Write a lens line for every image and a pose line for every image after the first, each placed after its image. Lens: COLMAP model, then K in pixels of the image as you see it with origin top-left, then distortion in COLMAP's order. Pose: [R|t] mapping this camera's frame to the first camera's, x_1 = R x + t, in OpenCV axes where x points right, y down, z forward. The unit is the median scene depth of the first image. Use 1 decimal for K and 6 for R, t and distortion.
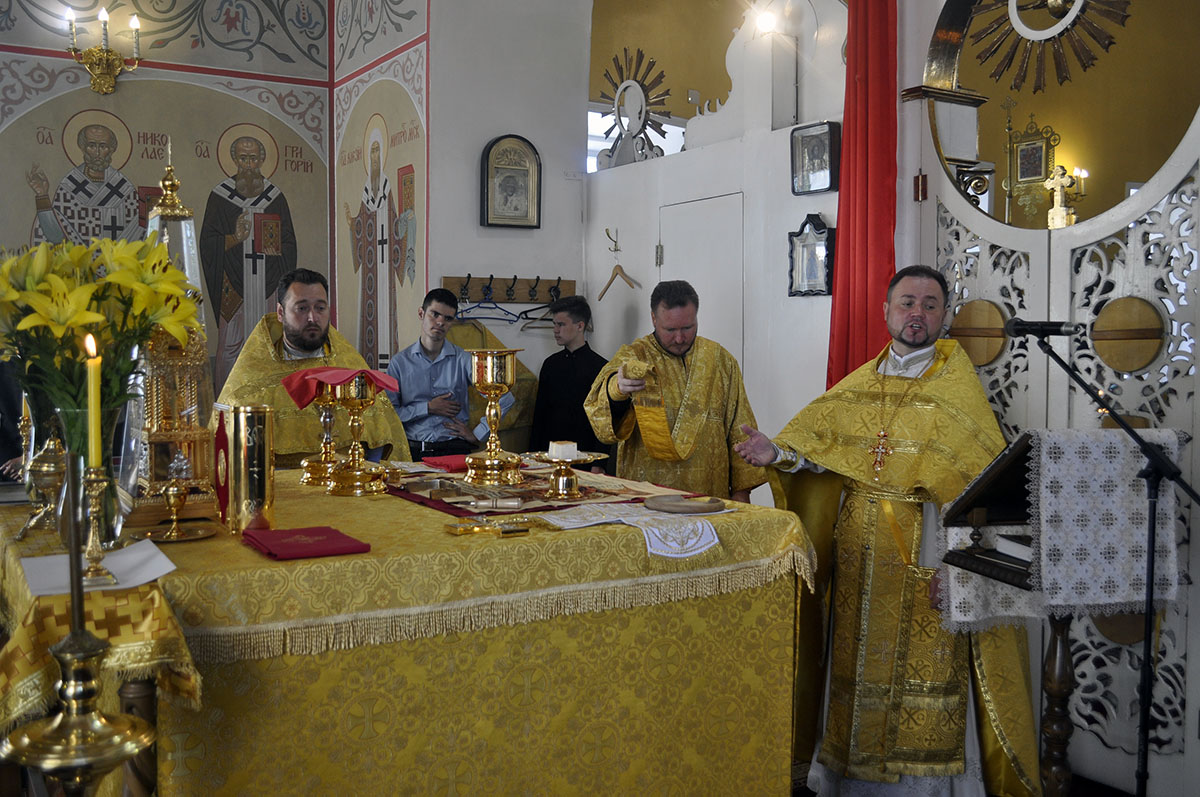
lens RADIAL K [[1116.7, 0, 598.9], [0, 1116.7, 398.0], [0, 0, 1]] dist [-0.019801, -0.004735]
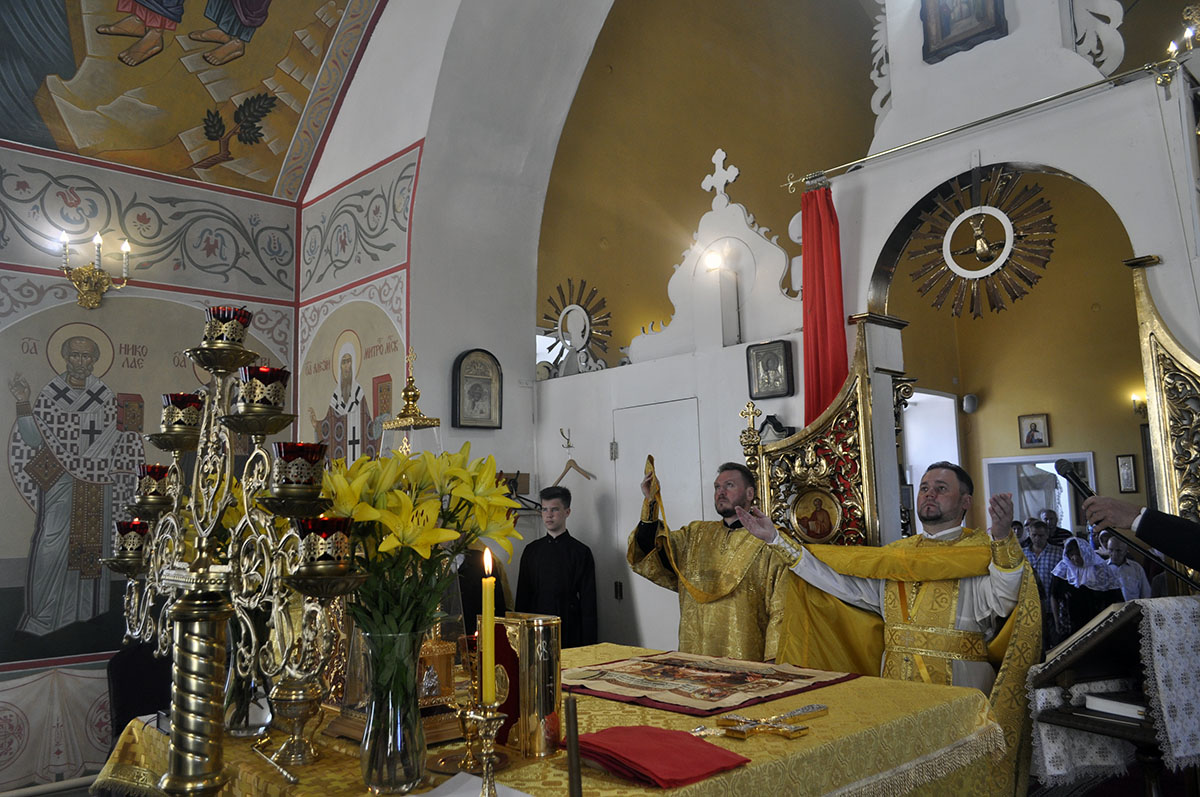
lens RADIAL K [[928.3, 0, 600.8], [0, 928.3, 399.9], [0, 0, 1]] dist [-0.010612, 0.001000]
pose [[0.980910, -0.004432, 0.194411, -0.176414], [0.038613, 0.984272, -0.172386, -0.016671], [-0.190589, 0.176602, 0.965654, 0.069687]]
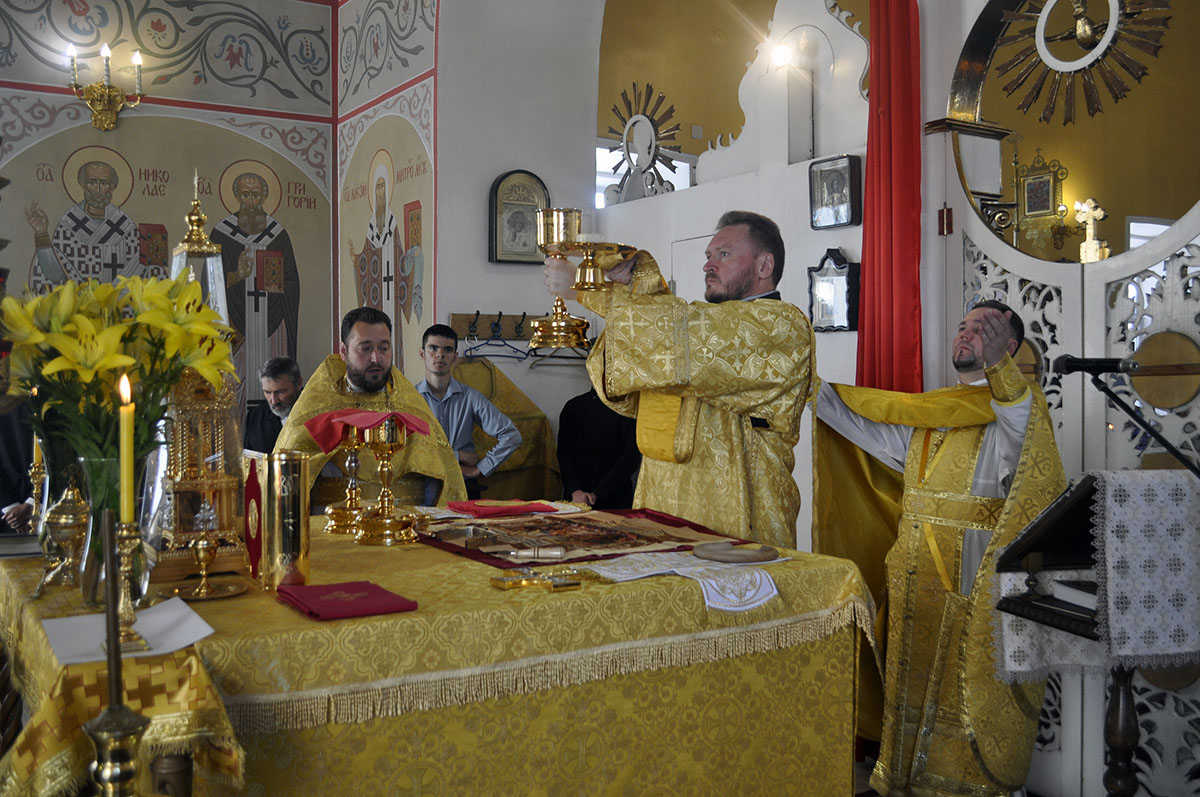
lens RADIAL K [[1116.7, 0, 598.9], [0, 1116.7, 398.0], [0, 0, 1]] dist [-0.019801, -0.004735]
pose [[0.999941, -0.005283, 0.009496, -0.023807], [0.005581, 0.999484, -0.031629, -0.003444], [-0.009324, 0.031680, 0.999455, 0.023507]]
